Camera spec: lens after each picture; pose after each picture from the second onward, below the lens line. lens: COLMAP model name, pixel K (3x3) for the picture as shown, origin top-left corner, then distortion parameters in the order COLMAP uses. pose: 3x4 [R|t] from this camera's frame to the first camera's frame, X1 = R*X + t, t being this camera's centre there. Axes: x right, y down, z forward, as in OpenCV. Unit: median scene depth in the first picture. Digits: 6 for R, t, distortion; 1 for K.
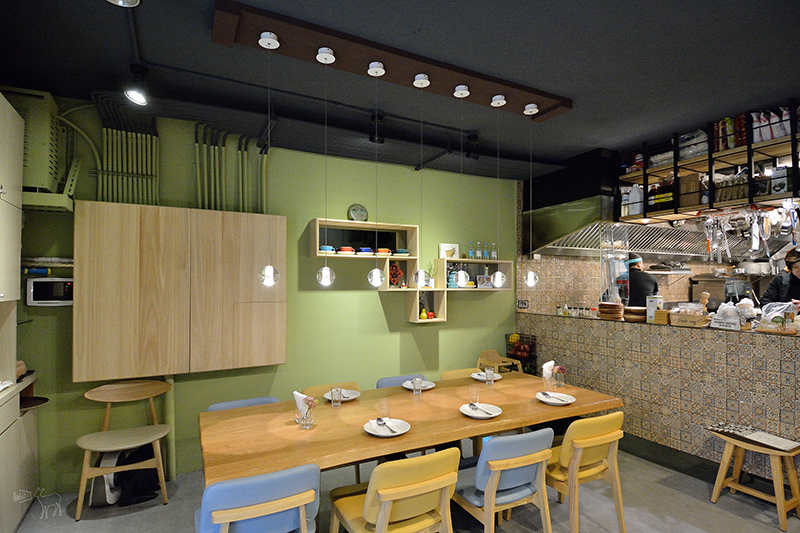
lens RADIAL K [[421.1, 0, 401.6], [0, 421.1, 279.0], [0, 0, 1]] dist [0.037835, -0.044956]
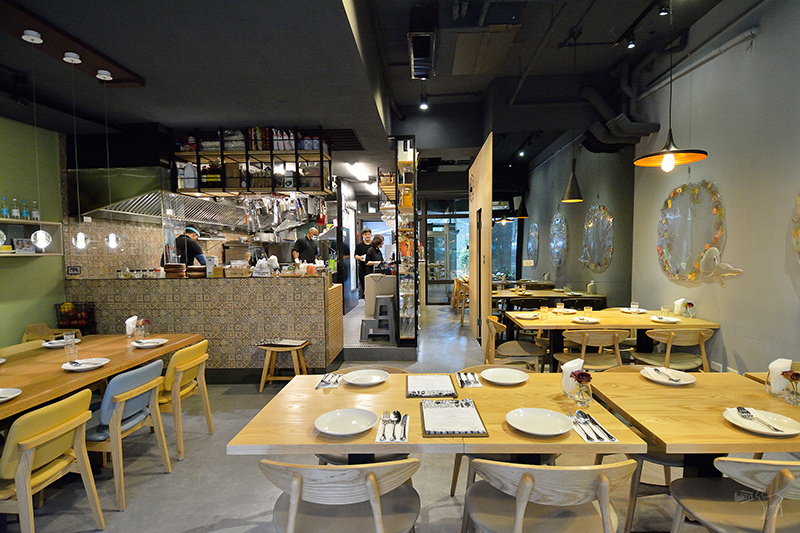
lens RADIAL K [[421.1, 0, 401.6], [0, 421.1, 279.0], [0, 0, 1]] dist [0.037835, -0.044956]
pose [[0.517331, -0.064421, 0.853357, -0.181583], [0.000765, 0.997197, 0.074816, 0.013030], [-0.855785, -0.038052, 0.515930, -0.130314]]
